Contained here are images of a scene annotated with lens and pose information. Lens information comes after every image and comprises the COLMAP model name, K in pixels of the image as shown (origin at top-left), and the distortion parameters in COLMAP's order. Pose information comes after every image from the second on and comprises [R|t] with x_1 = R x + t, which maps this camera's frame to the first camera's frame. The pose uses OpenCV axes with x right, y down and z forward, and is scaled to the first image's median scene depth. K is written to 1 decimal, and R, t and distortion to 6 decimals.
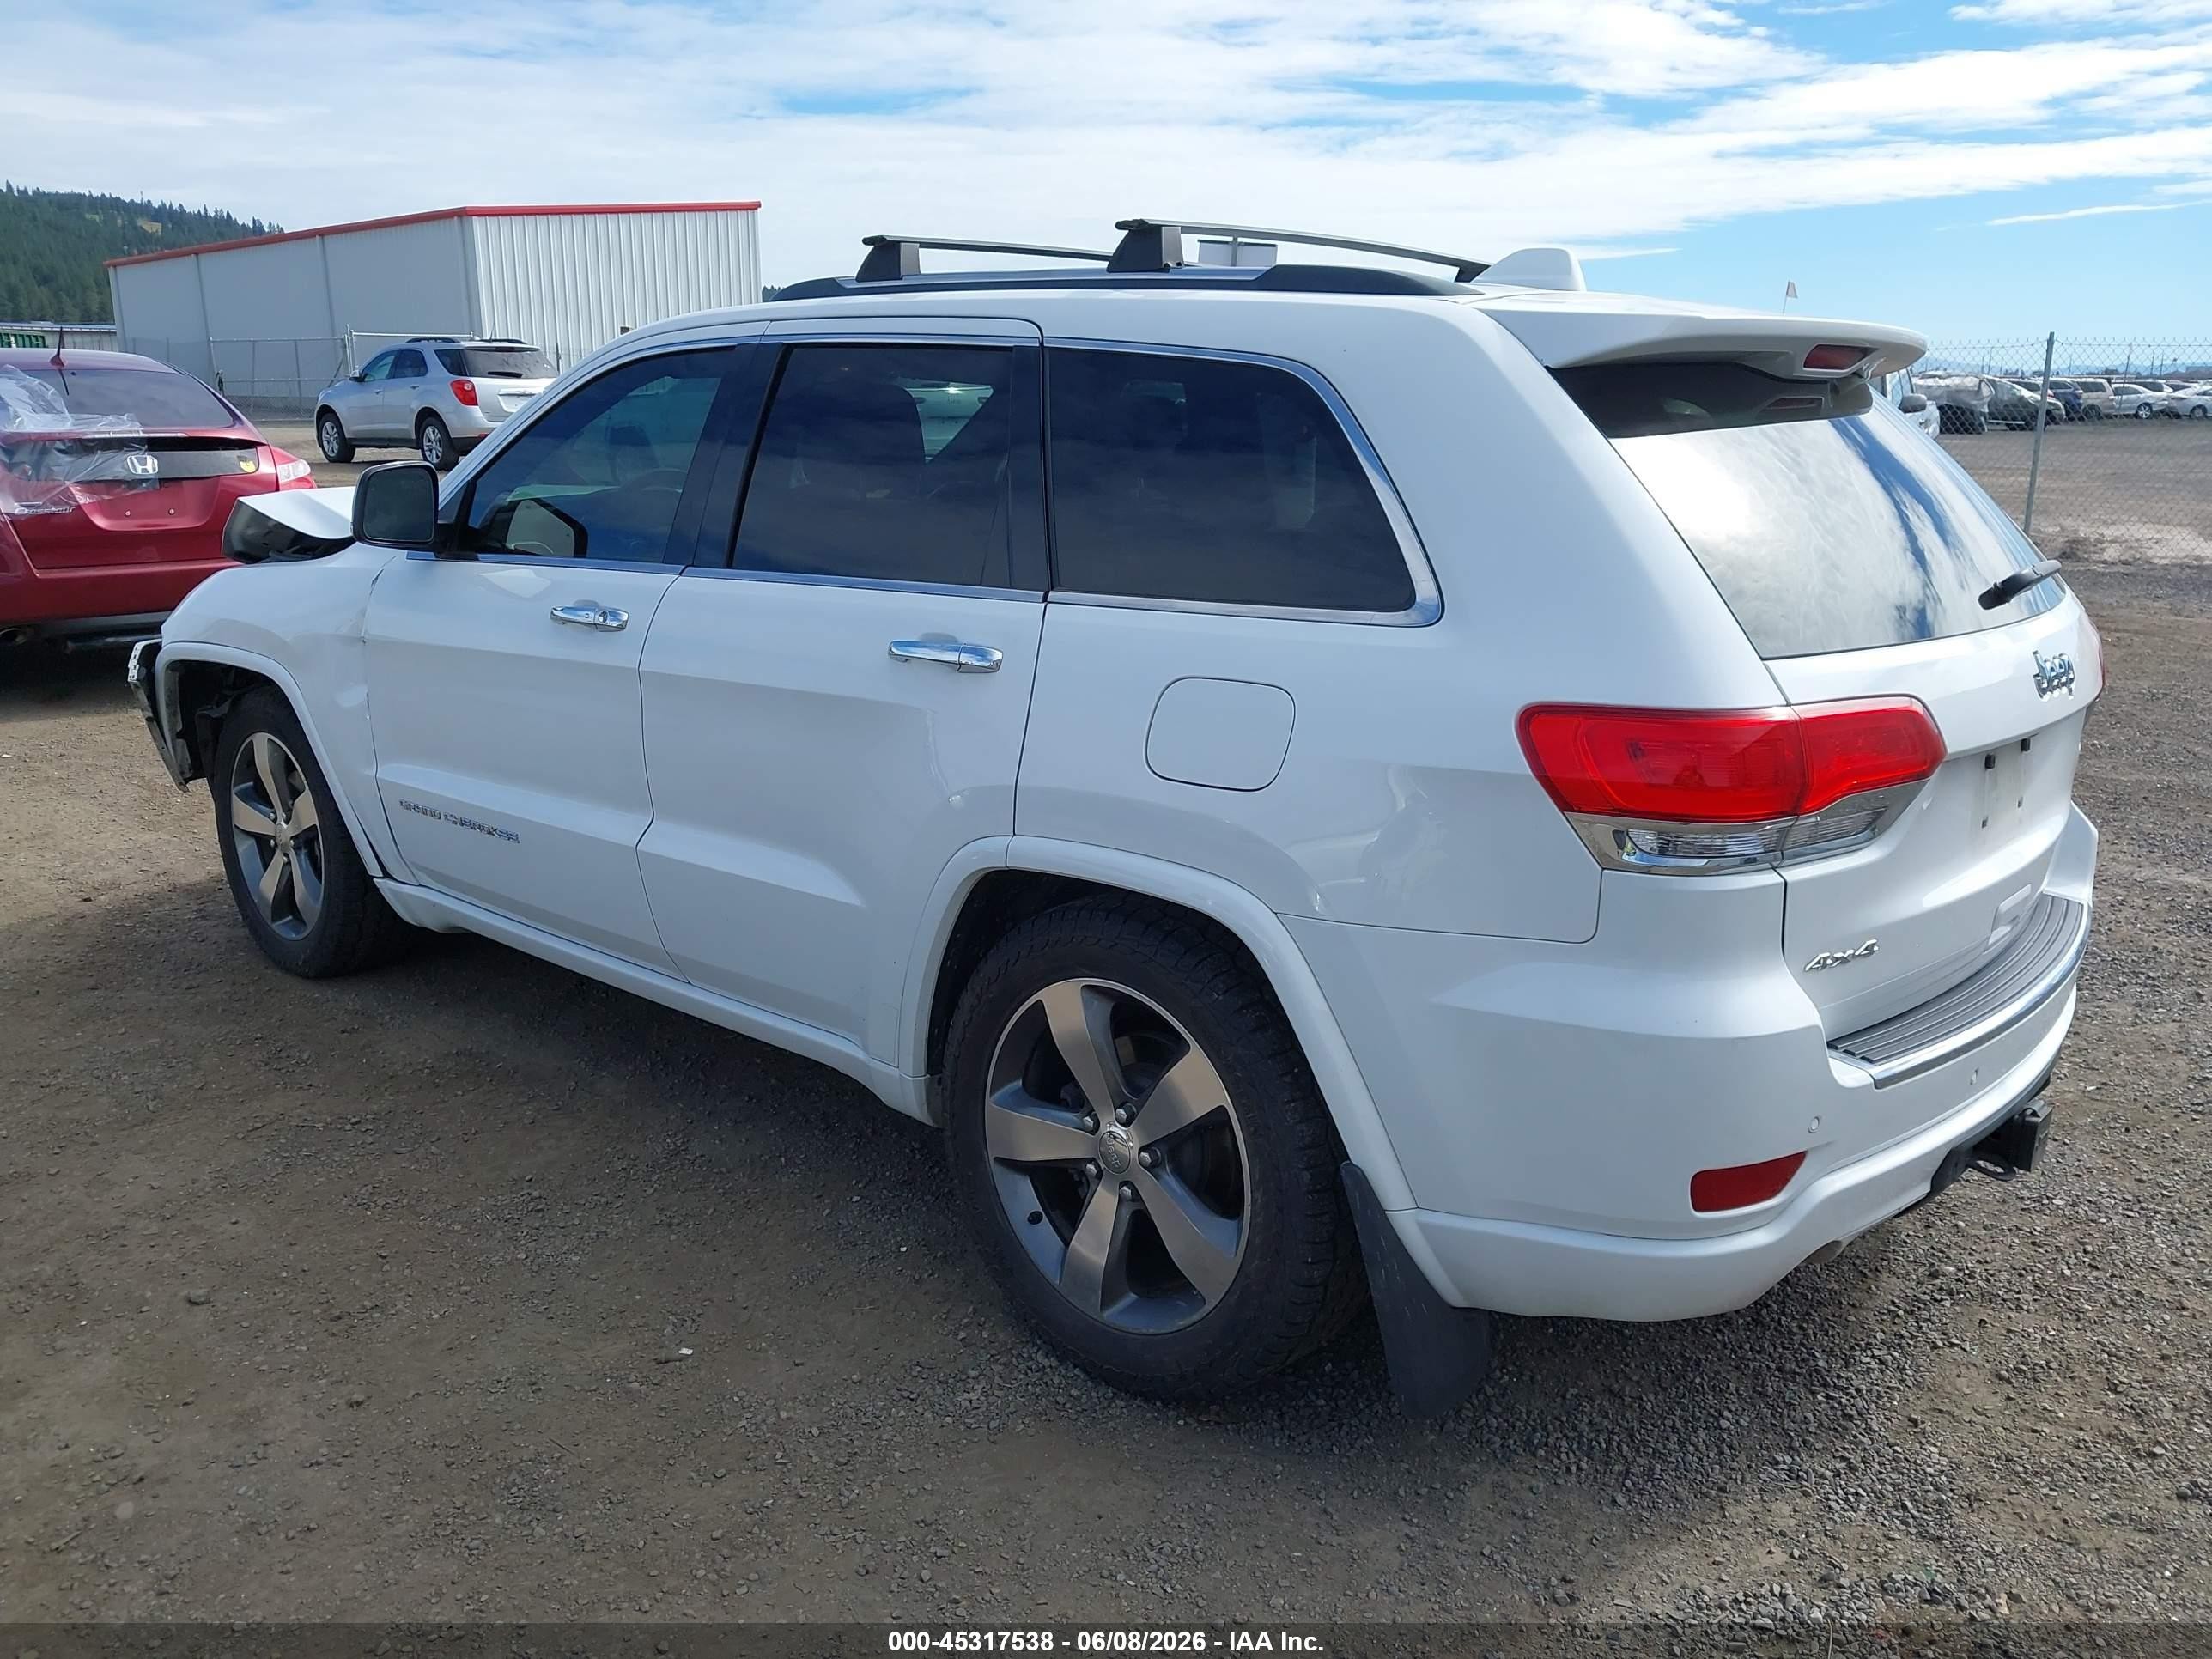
lens RADIAL K [[1731.4, 0, 1109.3], [0, 1731.4, 846.0], [0, 0, 1]] dist [0.010003, -0.002915]
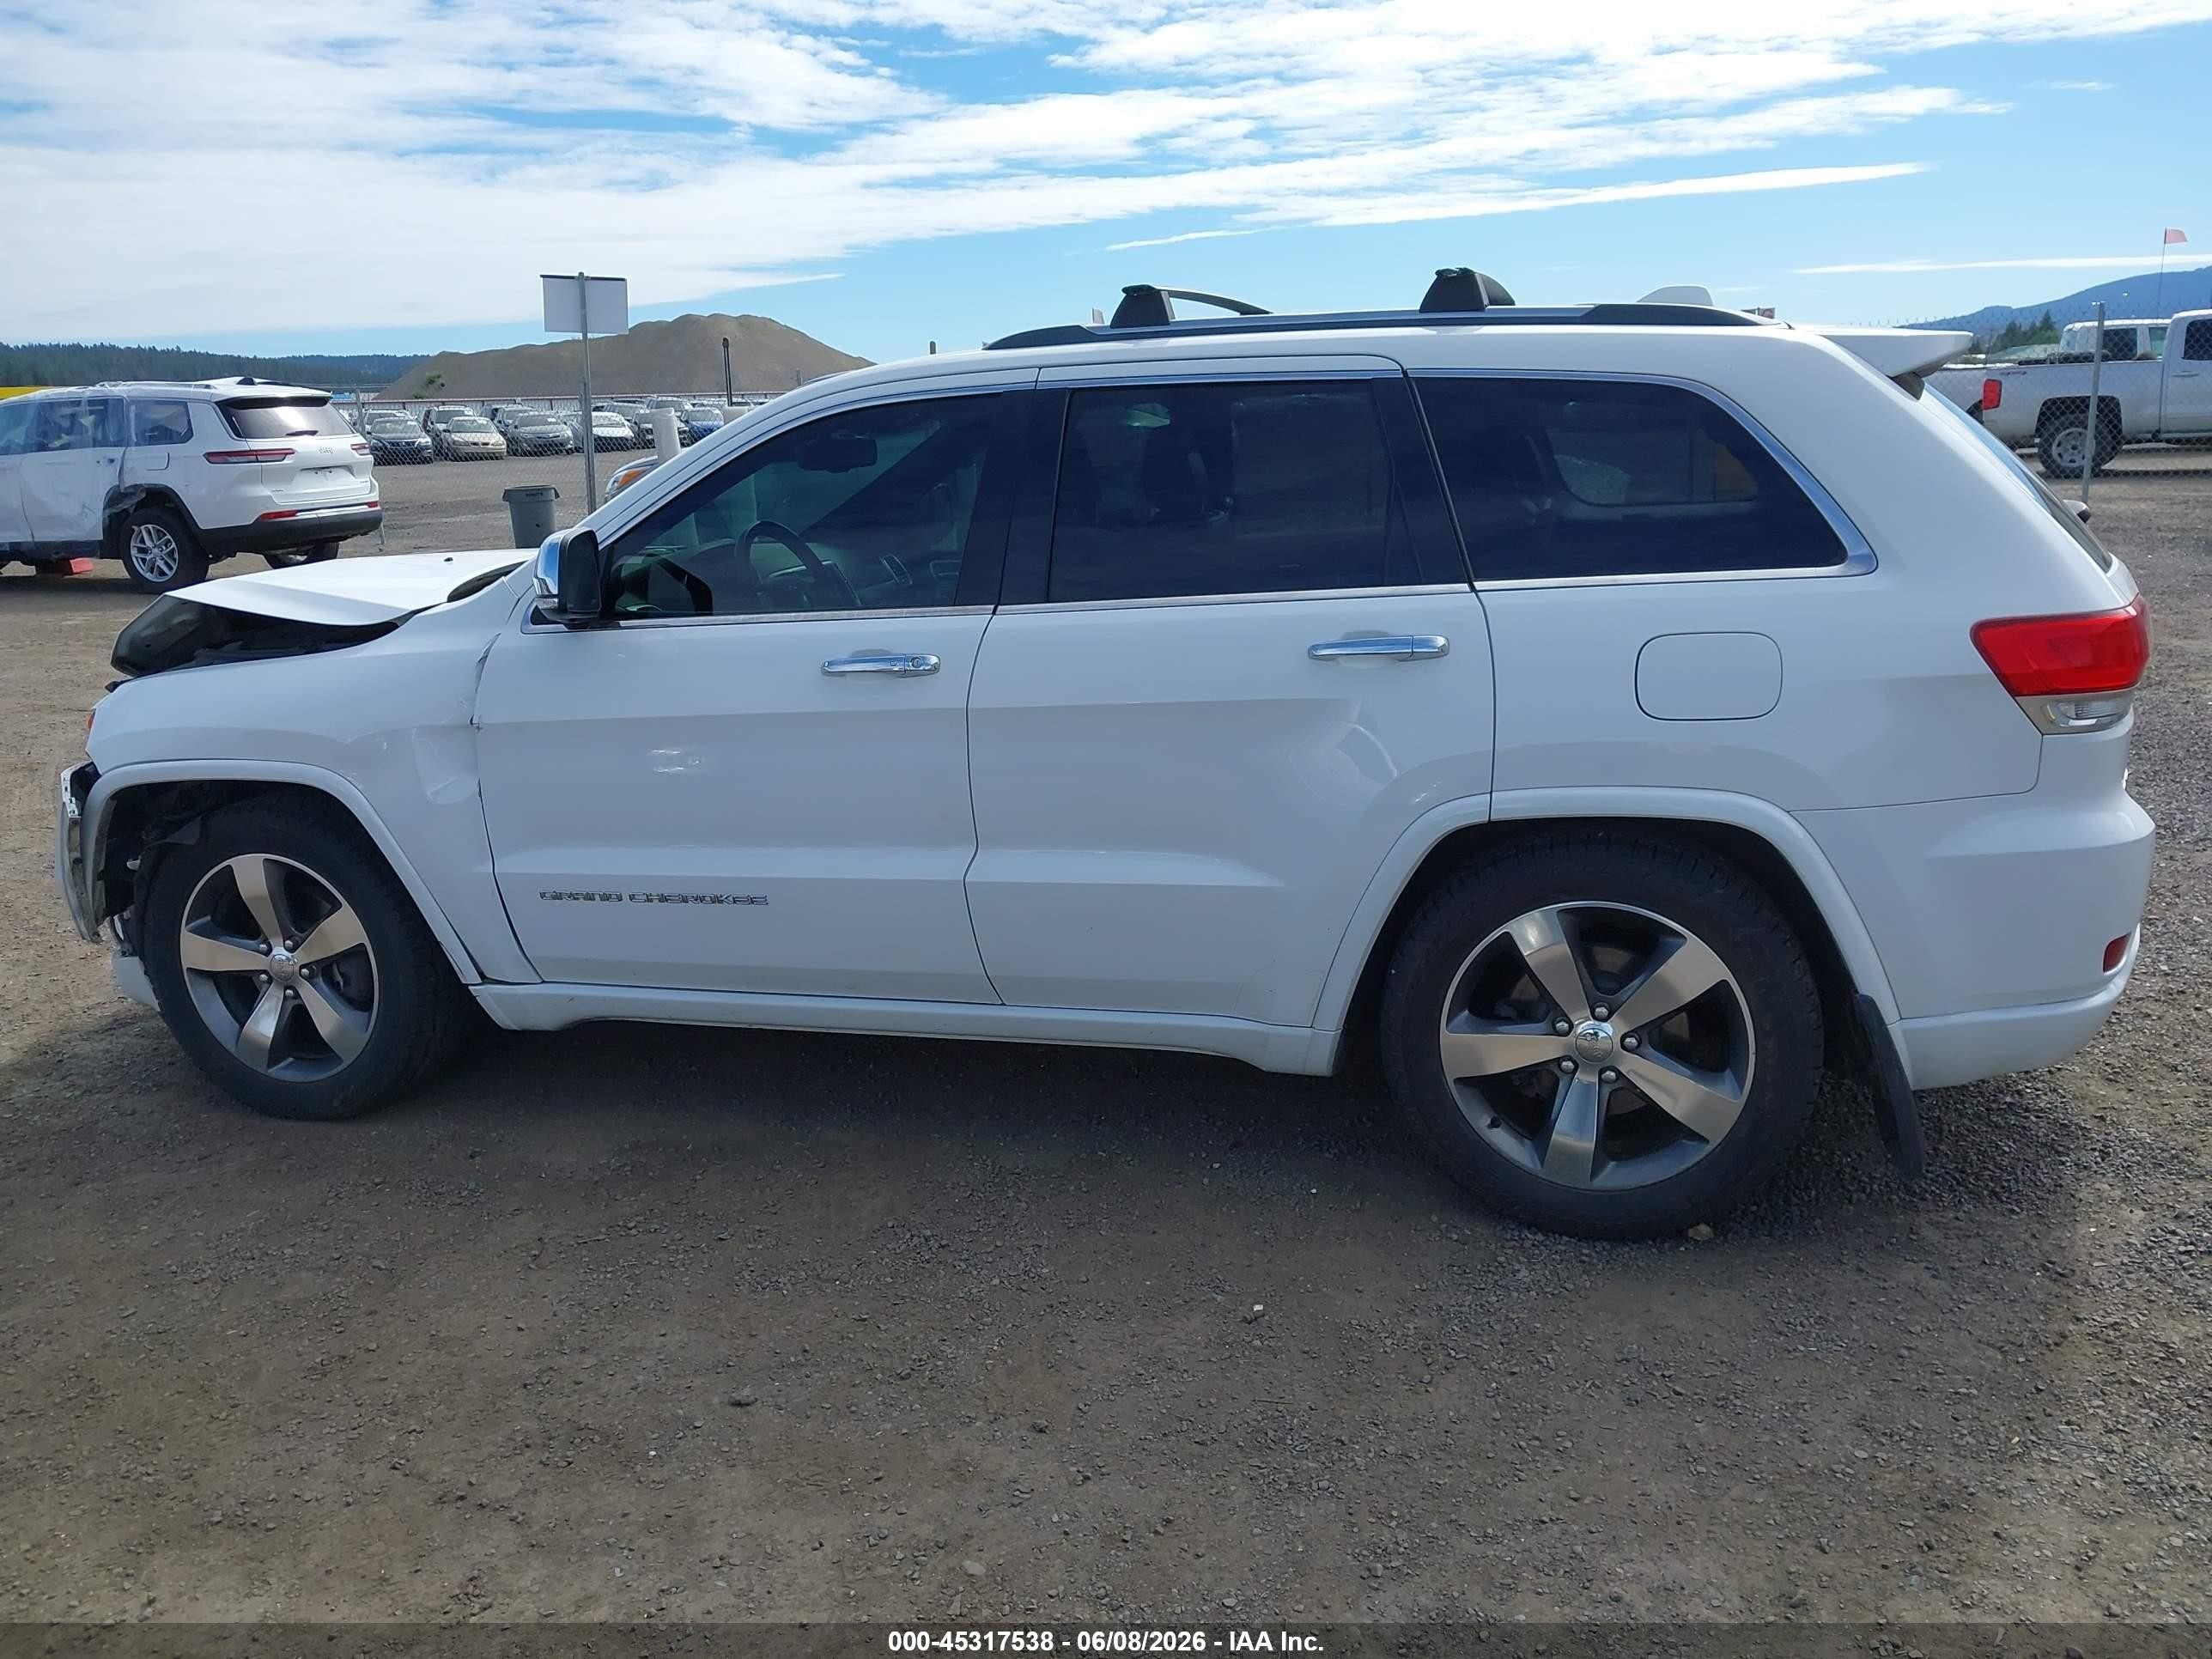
lens RADIAL K [[1731.4, 0, 1101.8], [0, 1731.4, 817.3], [0, 0, 1]] dist [0.010003, -0.002915]
pose [[0.904025, -0.142789, 0.402926, -0.631829], [0.154478, 0.987990, 0.003531, -0.028317], [-0.398591, 0.059051, 0.915226, 0.030148]]
